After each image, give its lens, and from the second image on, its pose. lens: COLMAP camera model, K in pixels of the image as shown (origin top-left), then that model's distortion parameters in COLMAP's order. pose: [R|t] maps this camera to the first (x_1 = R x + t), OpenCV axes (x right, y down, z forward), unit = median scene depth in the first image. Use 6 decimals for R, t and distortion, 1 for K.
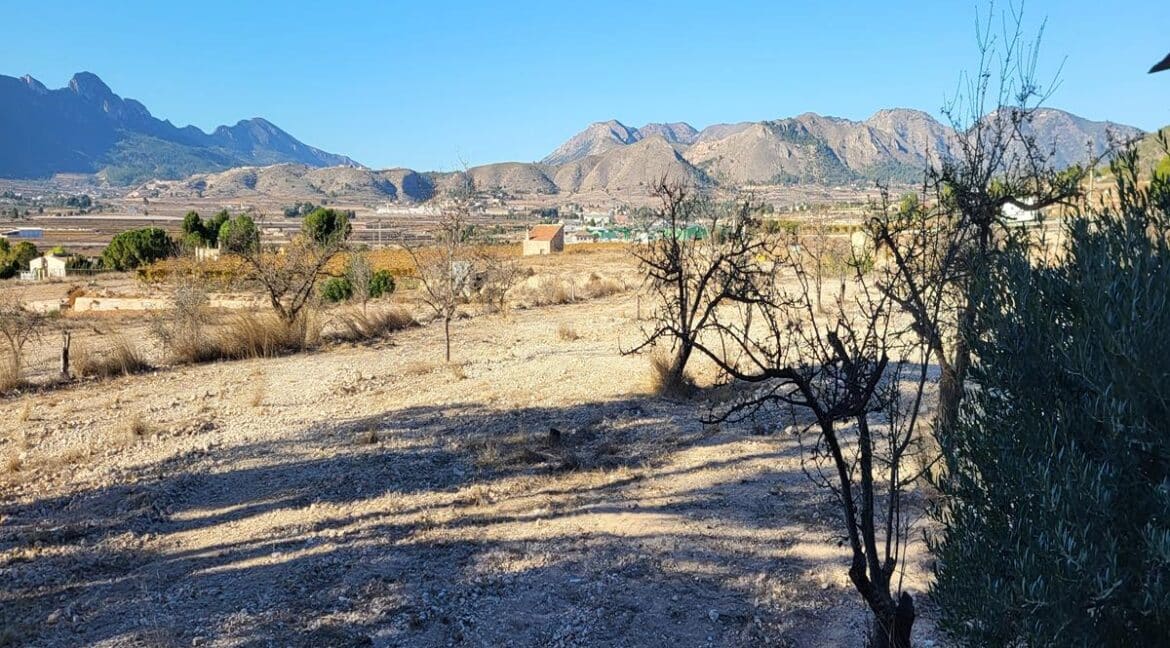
lens RADIAL K [[872.4, 0, 584.9], [0, 872.4, 323.7], [0, 0, 1]] dist [-0.002009, 0.000002]
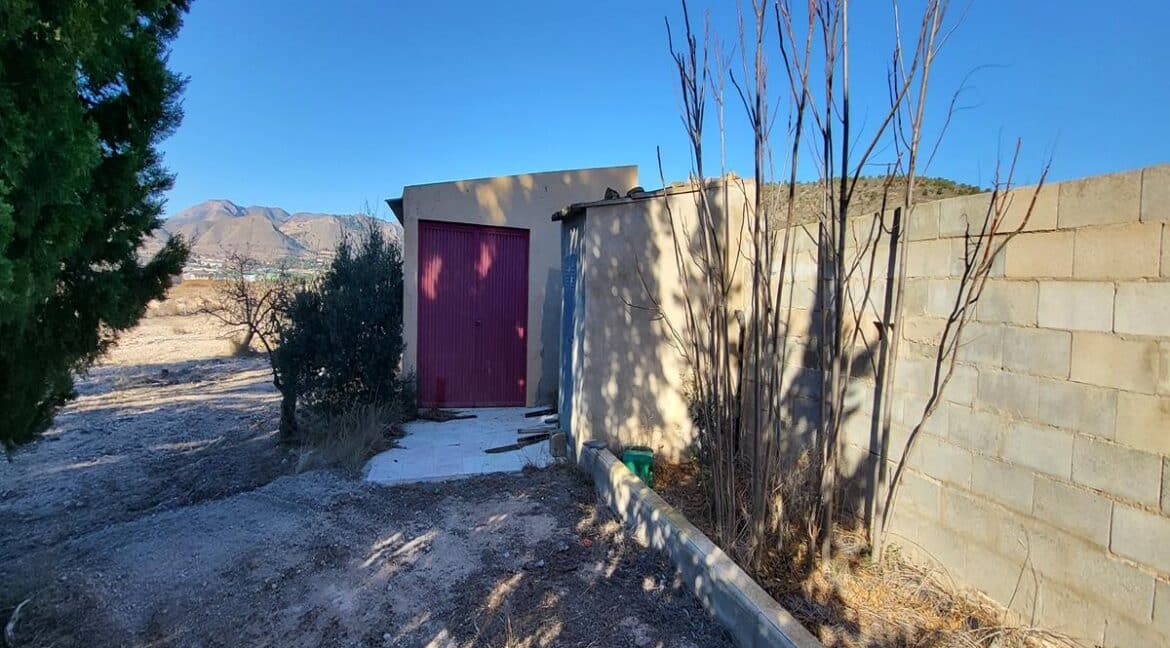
lens RADIAL K [[479.7, 0, 583.5], [0, 479.7, 326.6], [0, 0, 1]] dist [0.001299, 0.000165]
pose [[0.785222, -0.006309, 0.619183, 0.031731], [0.014281, 0.999867, -0.007922, 0.033028], [-0.619050, 0.015063, 0.785207, -0.403108]]
